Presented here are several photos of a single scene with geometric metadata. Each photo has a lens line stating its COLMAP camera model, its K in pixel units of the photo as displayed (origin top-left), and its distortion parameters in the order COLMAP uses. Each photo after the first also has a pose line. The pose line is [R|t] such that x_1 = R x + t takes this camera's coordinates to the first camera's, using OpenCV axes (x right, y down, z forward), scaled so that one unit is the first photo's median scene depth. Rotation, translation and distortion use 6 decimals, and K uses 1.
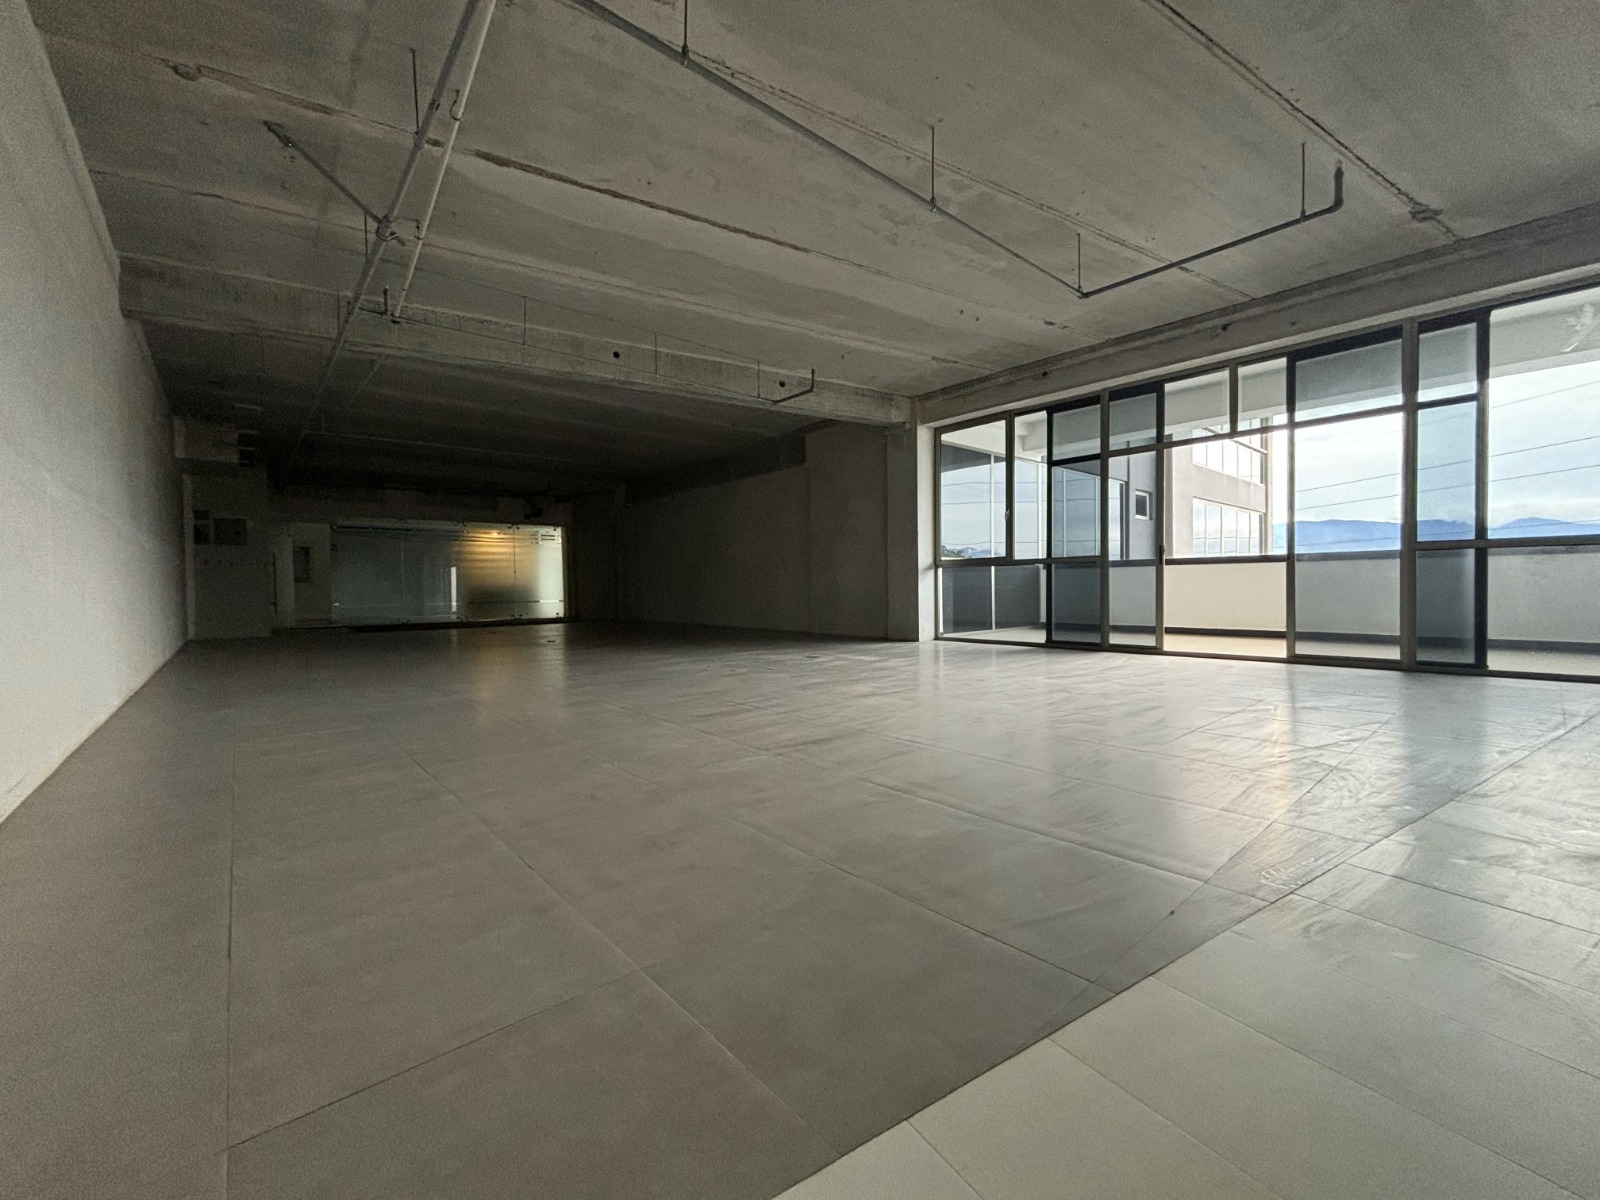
lens RADIAL K [[639.4, 0, 800.0], [0, 639.4, 600.0], [0, 0, 1]] dist [-0.001272, -0.000087]
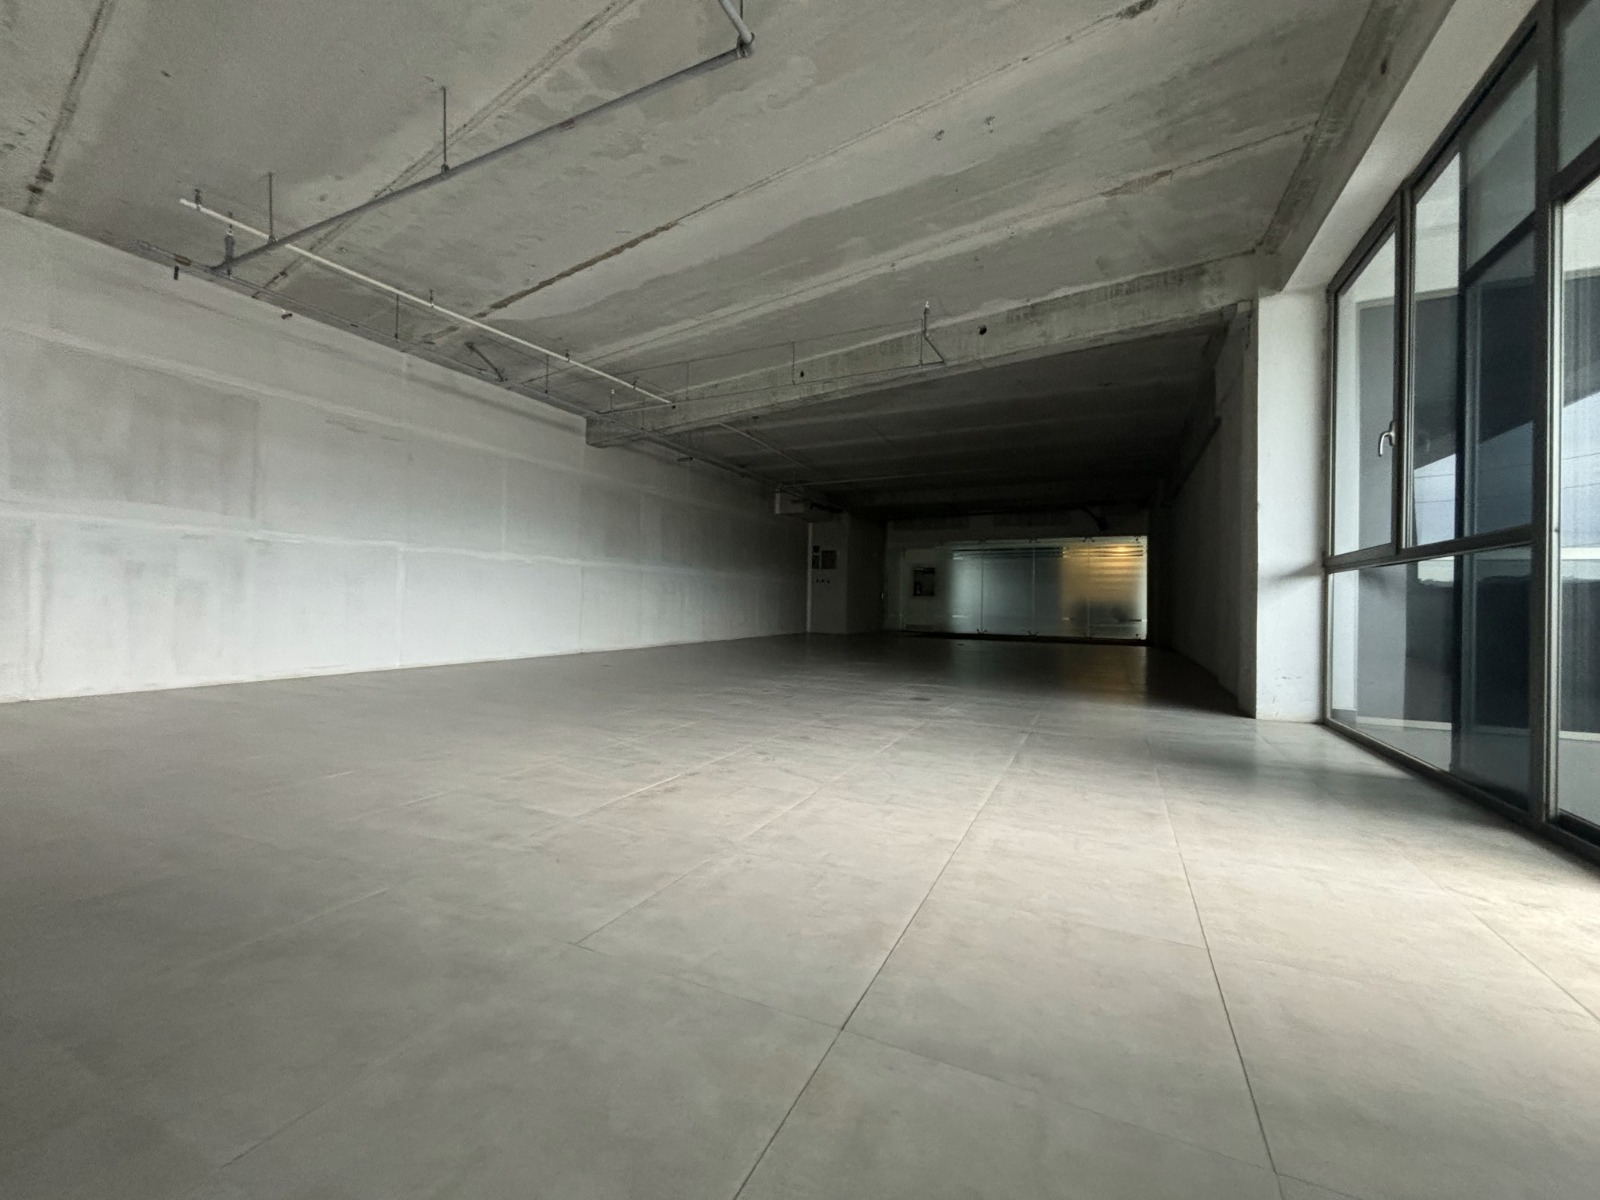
lens RADIAL K [[655.9, 0, 800.0], [0, 655.9, 600.0], [0, 0, 1]] dist [0.001134, 0.000020]
pose [[0.407346, 0.011551, -0.913201, 0.546885], [-0.036196, 0.999339, -0.003505, -0.017003], [0.912556, 0.034482, 0.407495, 0.480632]]
